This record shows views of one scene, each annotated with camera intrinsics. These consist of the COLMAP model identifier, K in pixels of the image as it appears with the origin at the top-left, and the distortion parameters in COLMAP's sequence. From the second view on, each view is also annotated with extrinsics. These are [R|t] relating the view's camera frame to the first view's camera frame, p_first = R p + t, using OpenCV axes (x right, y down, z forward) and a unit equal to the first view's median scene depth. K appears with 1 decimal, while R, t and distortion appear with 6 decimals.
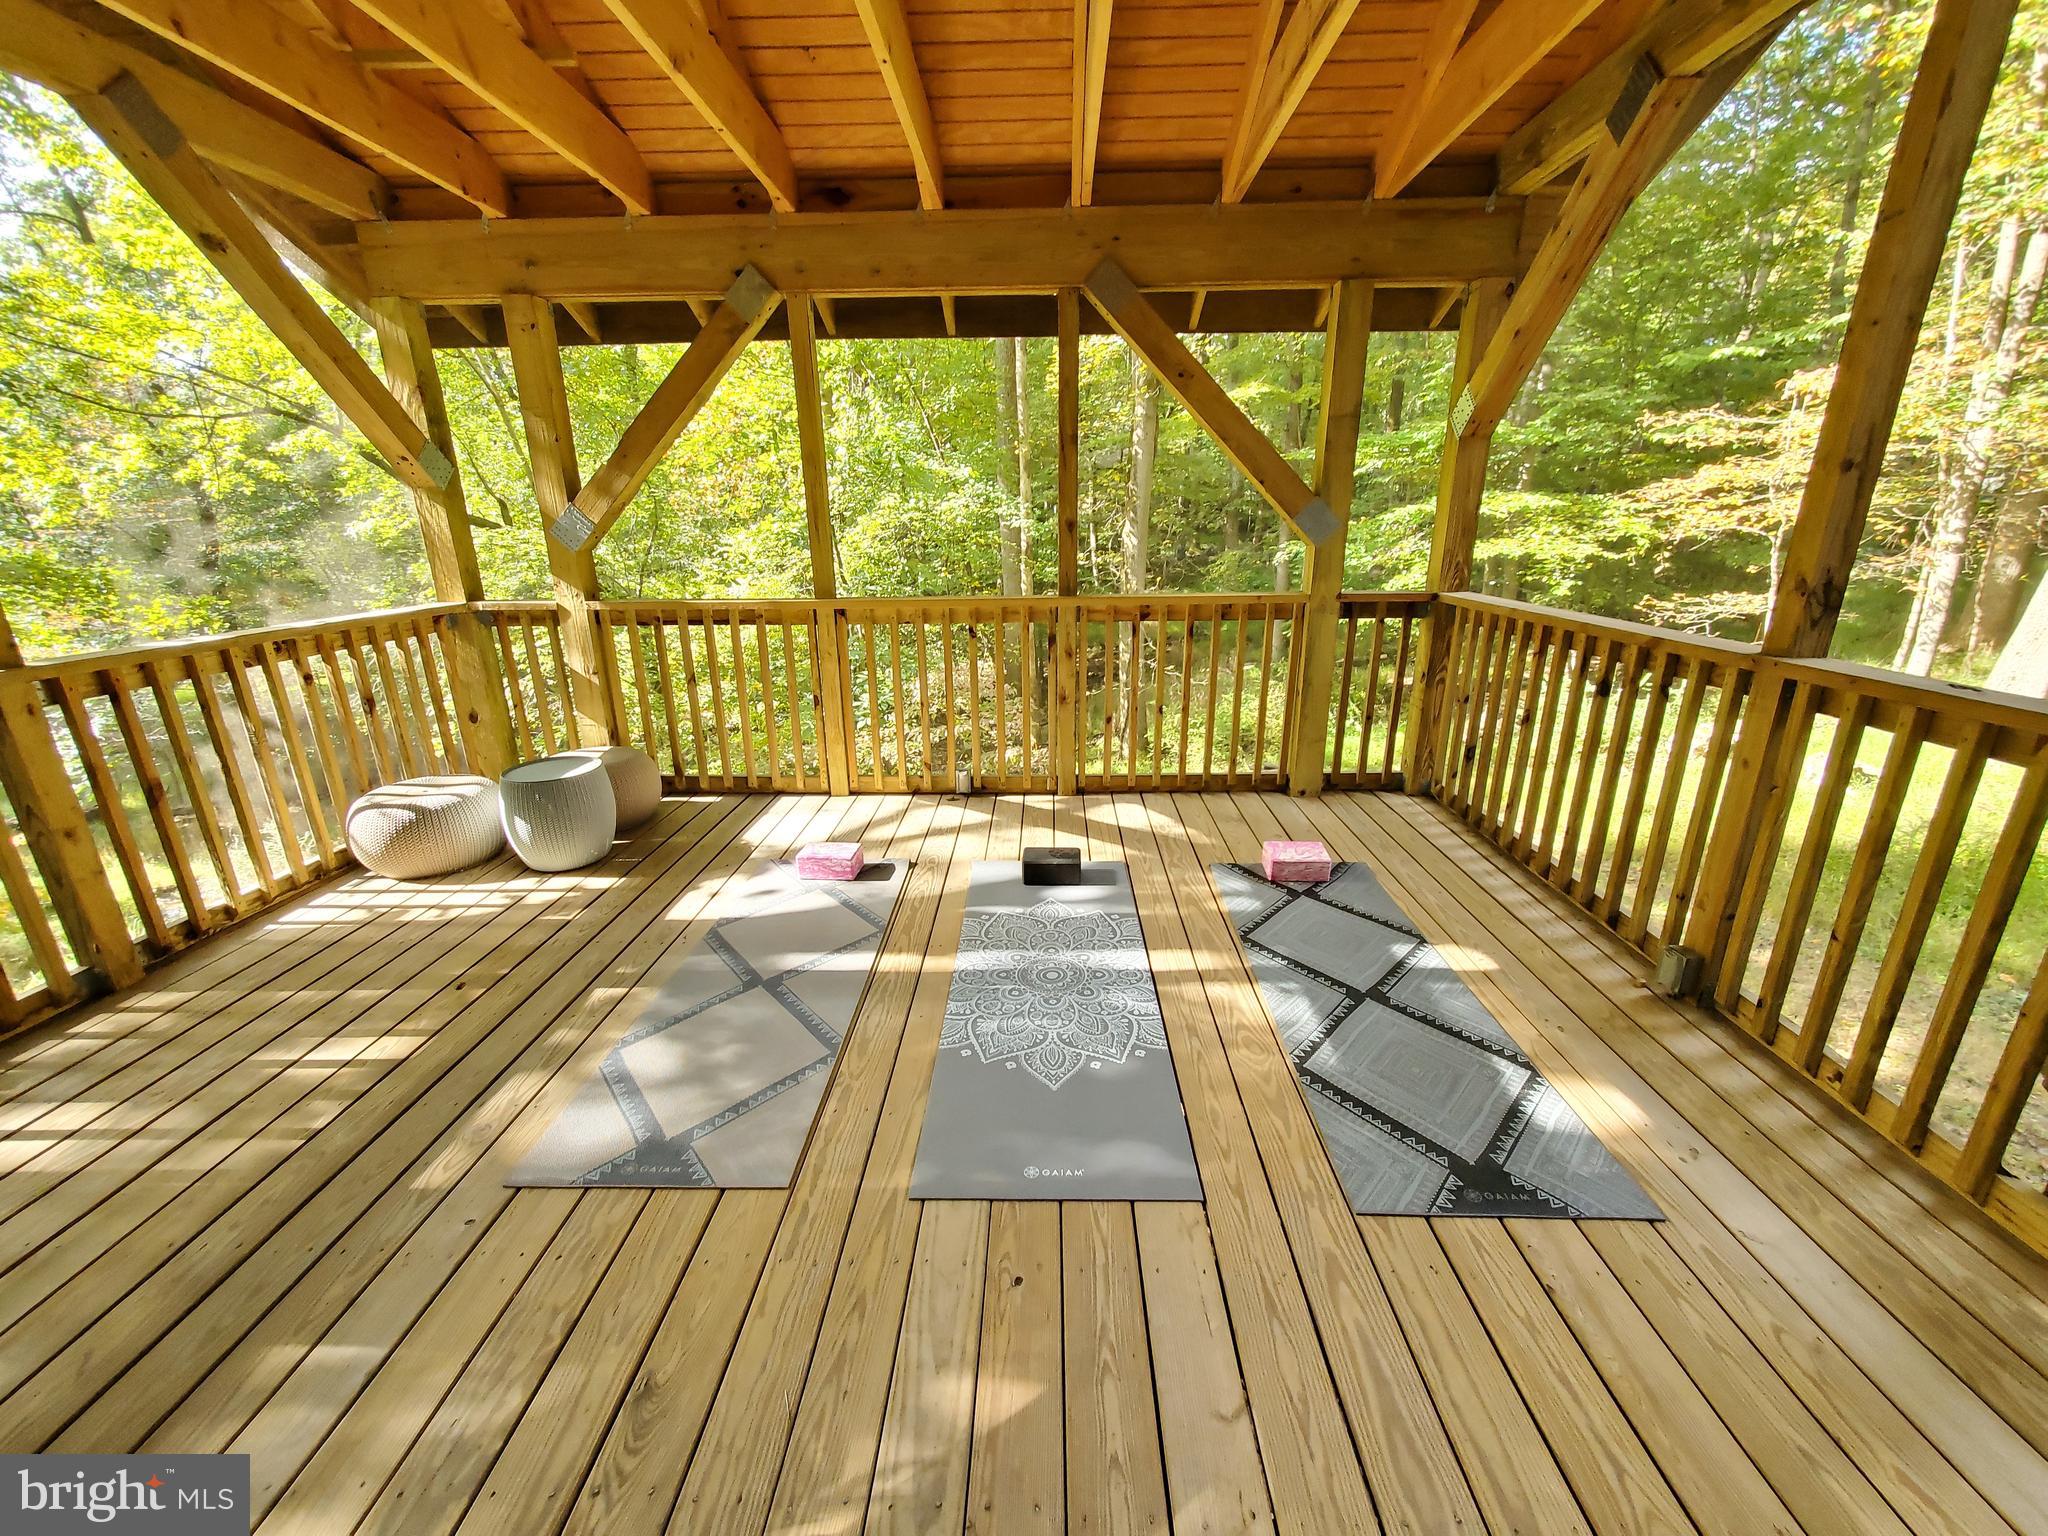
lens RADIAL K [[805.1, 0, 1034.9], [0, 805.1, 771.3], [0, 0, 1]] dist [-0.001726, -0.000529]
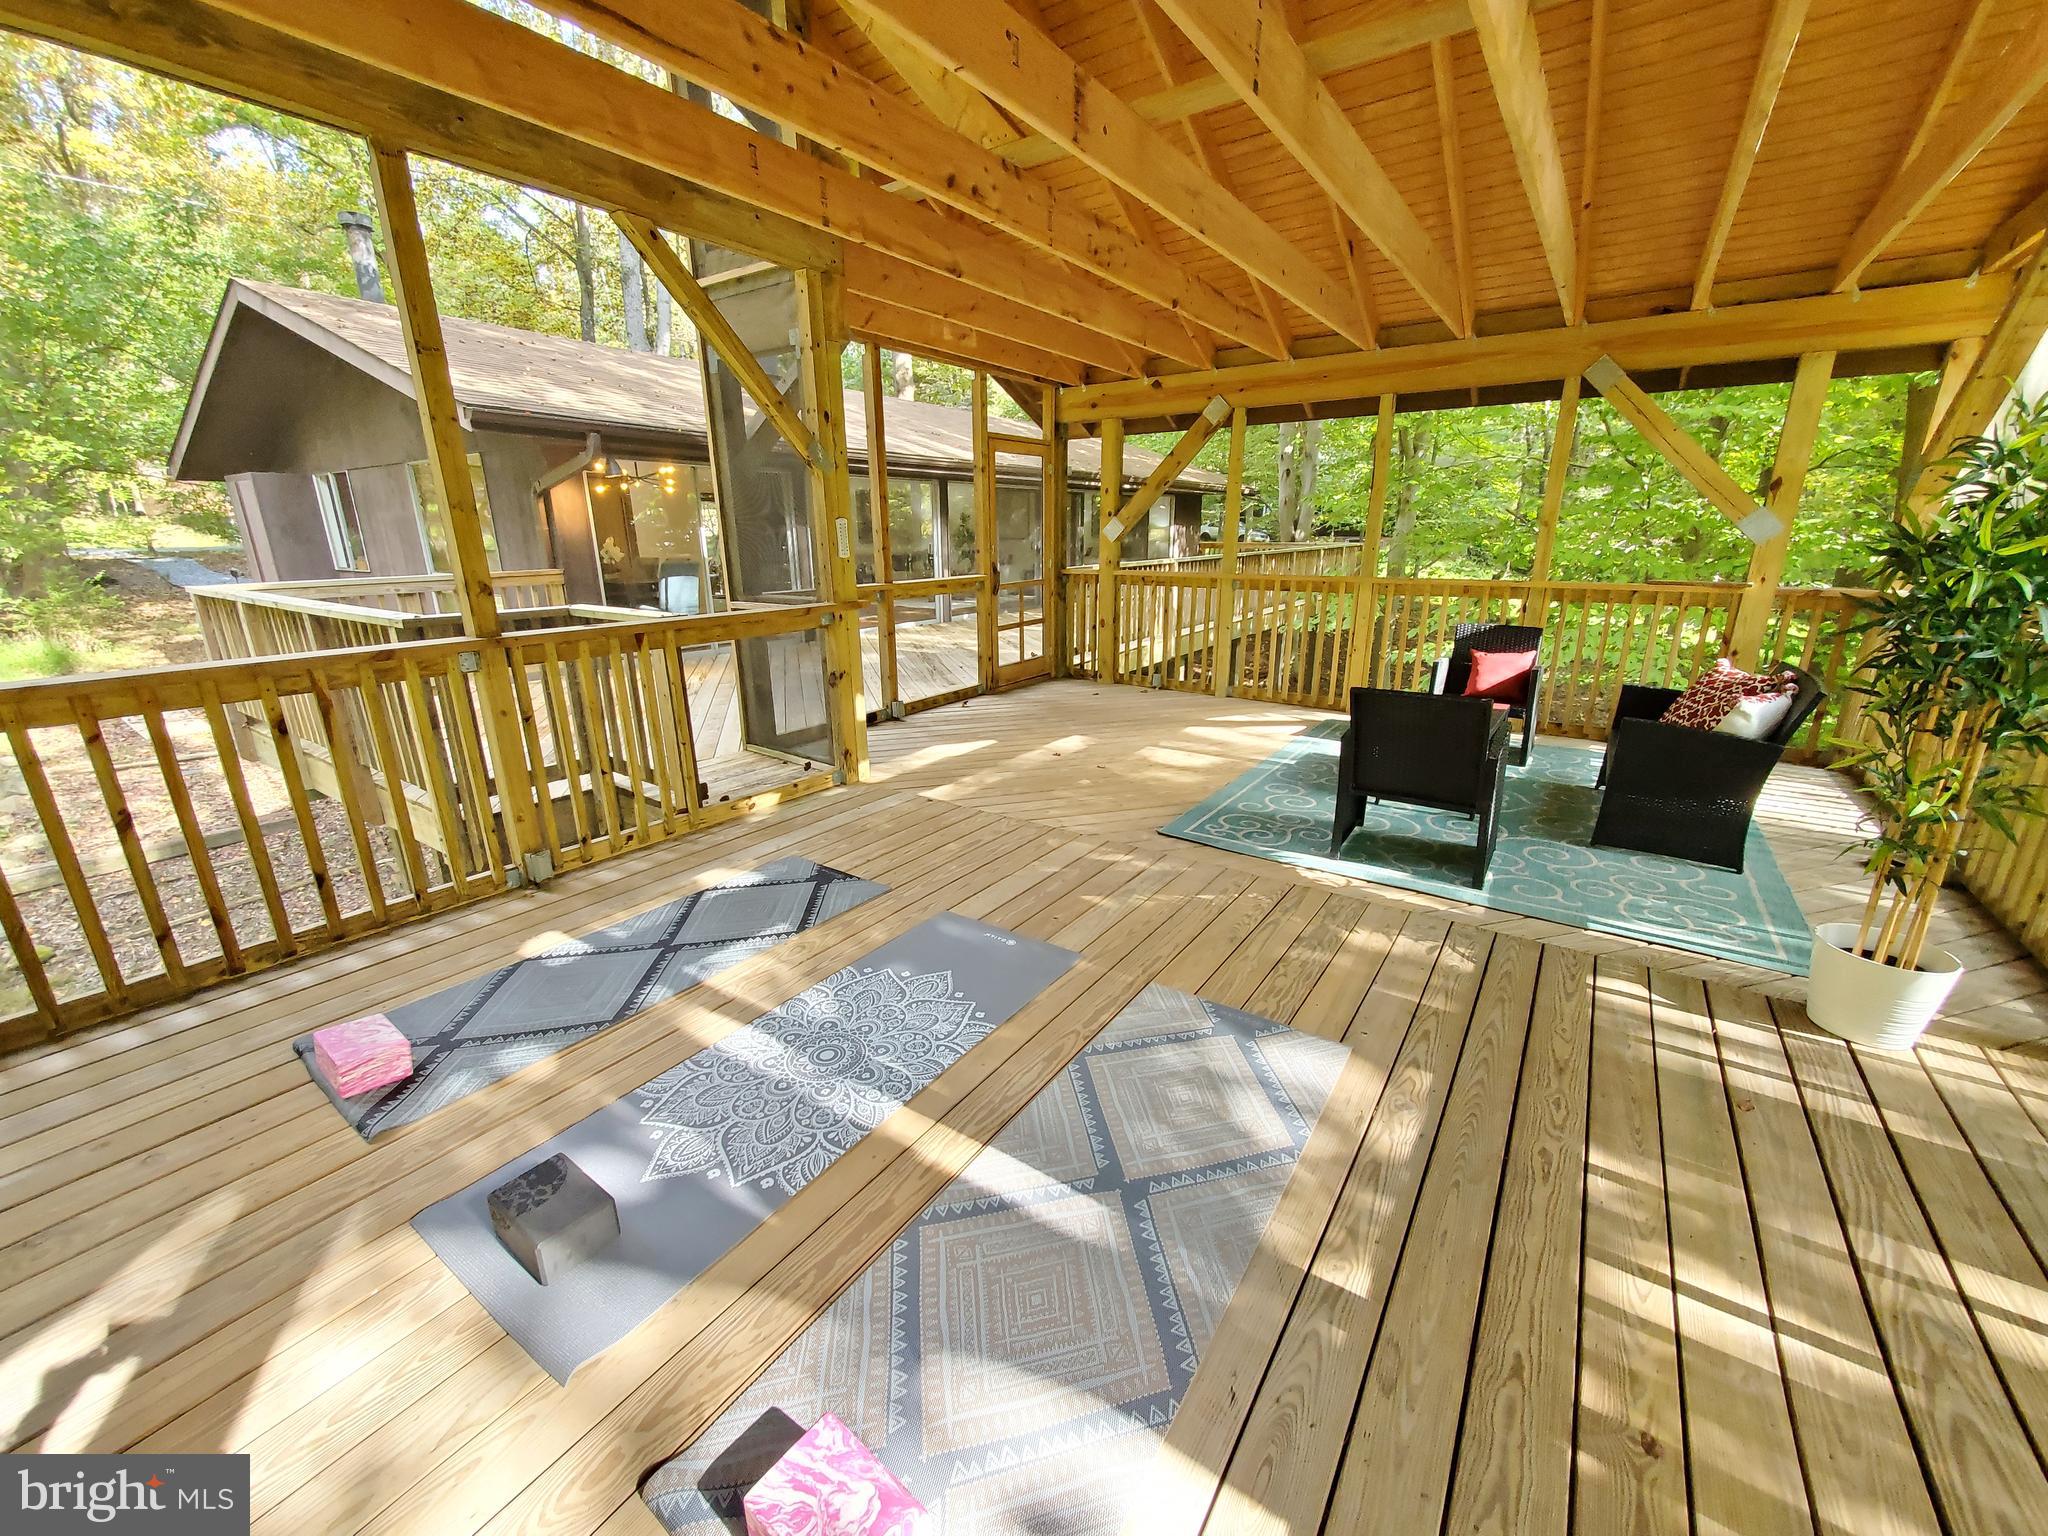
lens RADIAL K [[805.1, 0, 1034.9], [0, 805.1, 771.3], [0, 0, 1]] dist [-0.001726, -0.000529]
pose [[-0.835024, -0.143864, 0.531073, -0.491764], [0.179659, 0.841015, 0.510309, -0.347515], [-0.520056, 0.521533, -0.676421, 1.098090]]
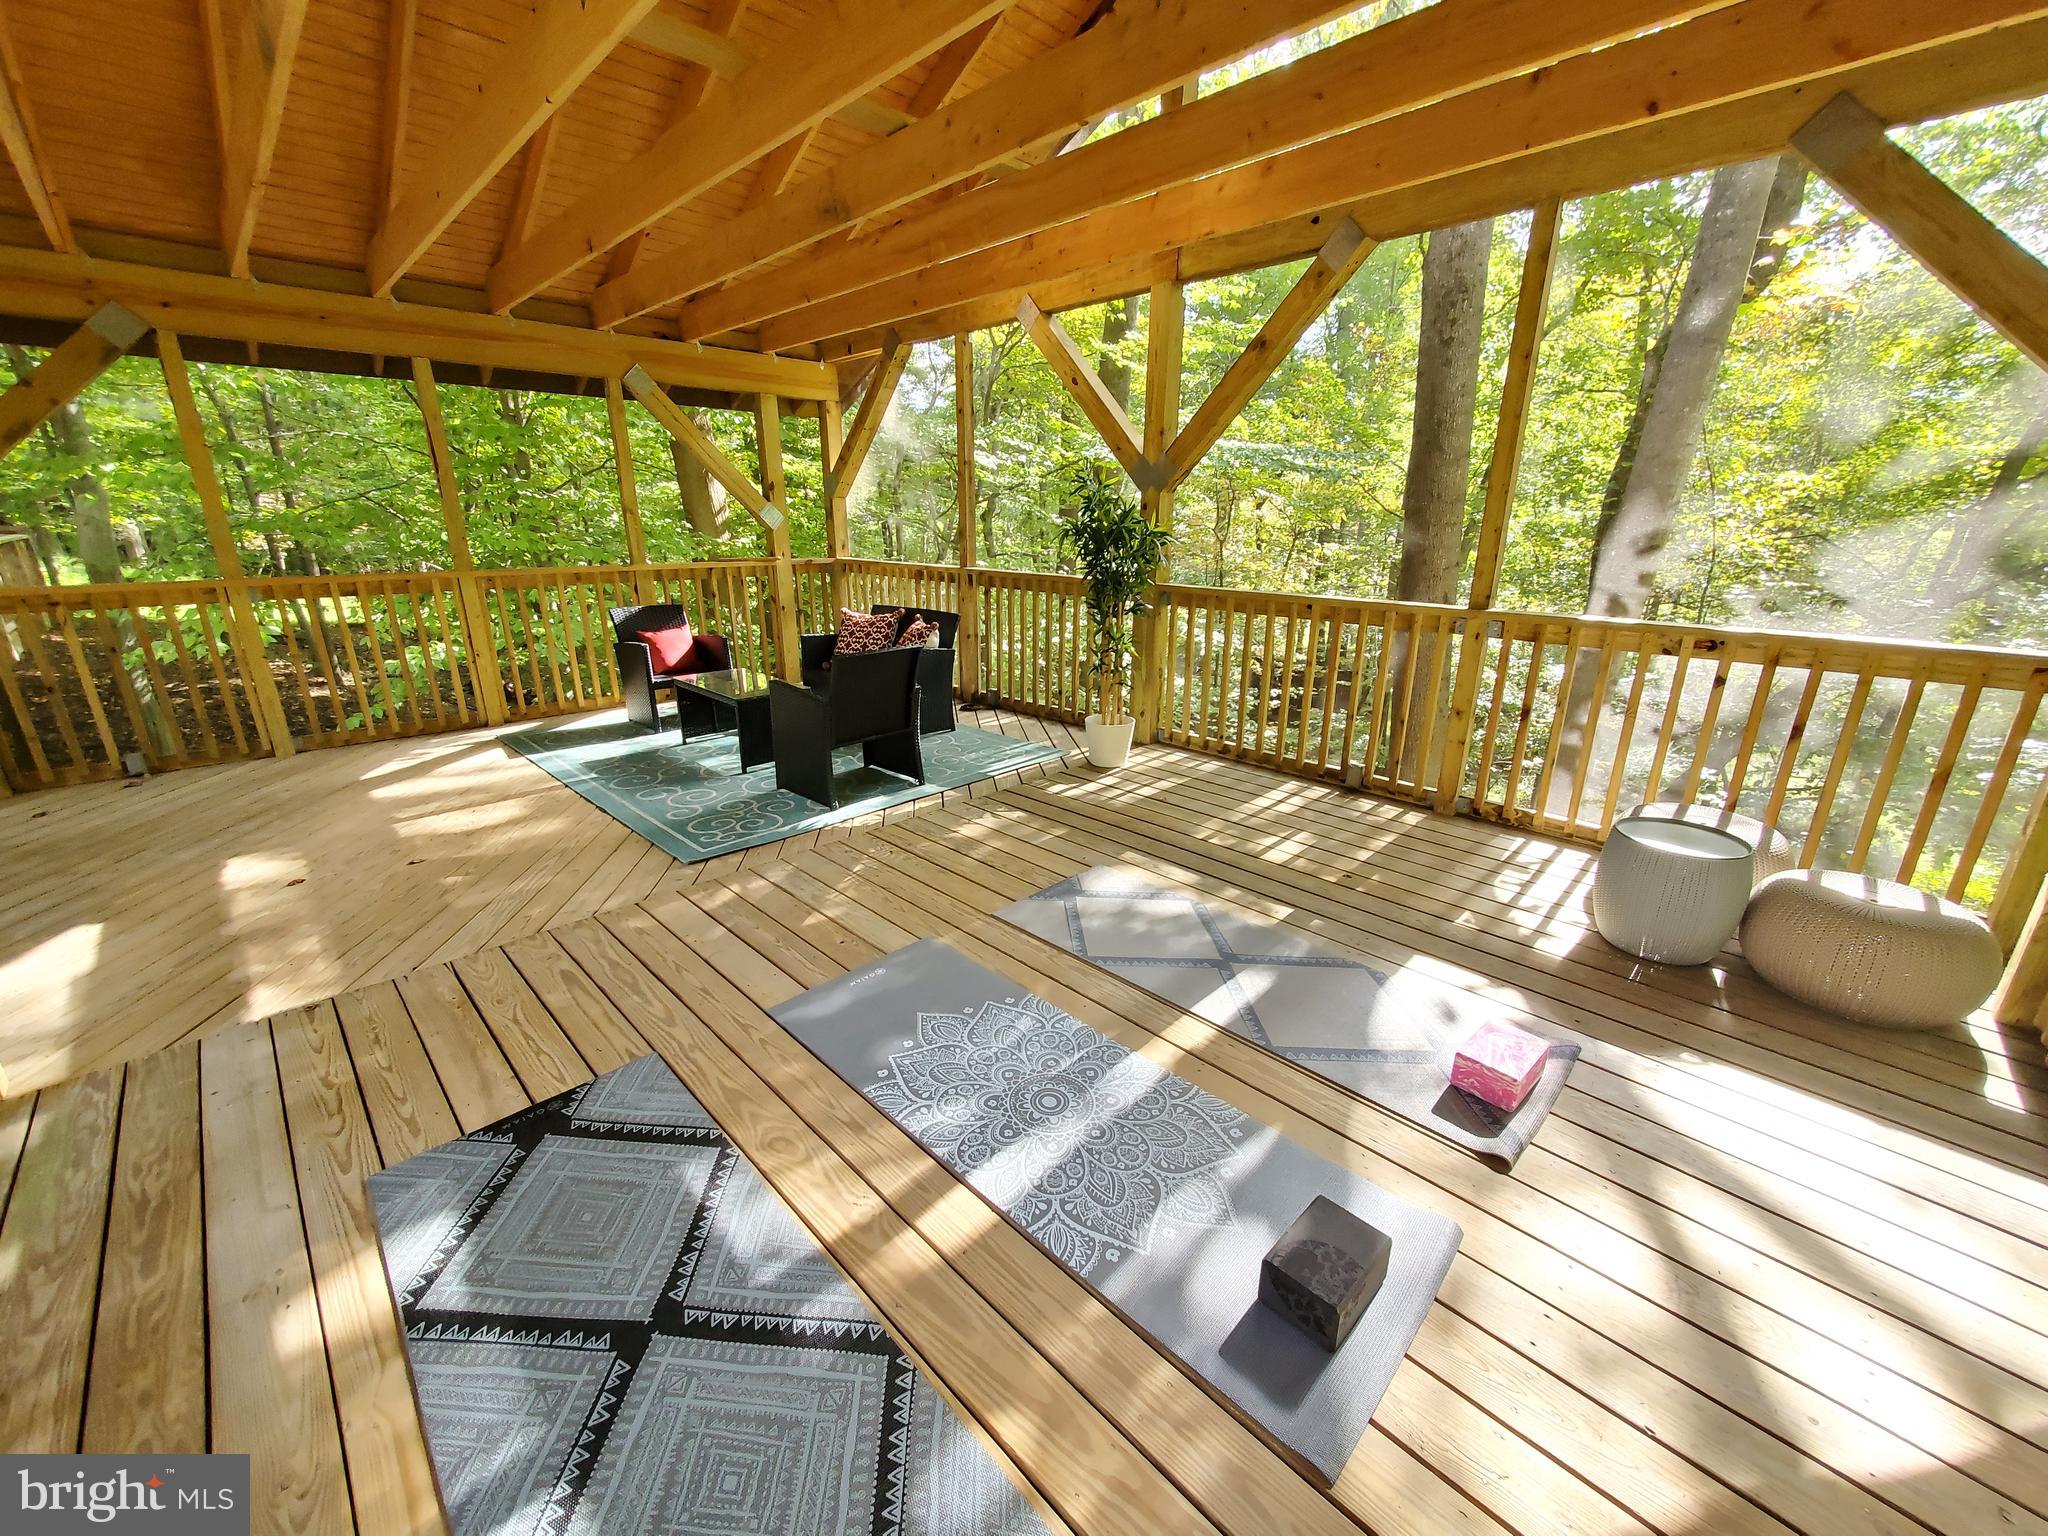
lens RADIAL K [[793.5, 0, 1024.0], [0, 793.5, 780.0], [0, 0, 1]] dist [-0.000581, -0.000024]
pose [[-0.697283, 0.233295, -0.677769, 0.416435], [-0.213936, 0.834722, 0.507416, -0.341797], [0.684126, 0.498812, -0.532126, 1.037033]]
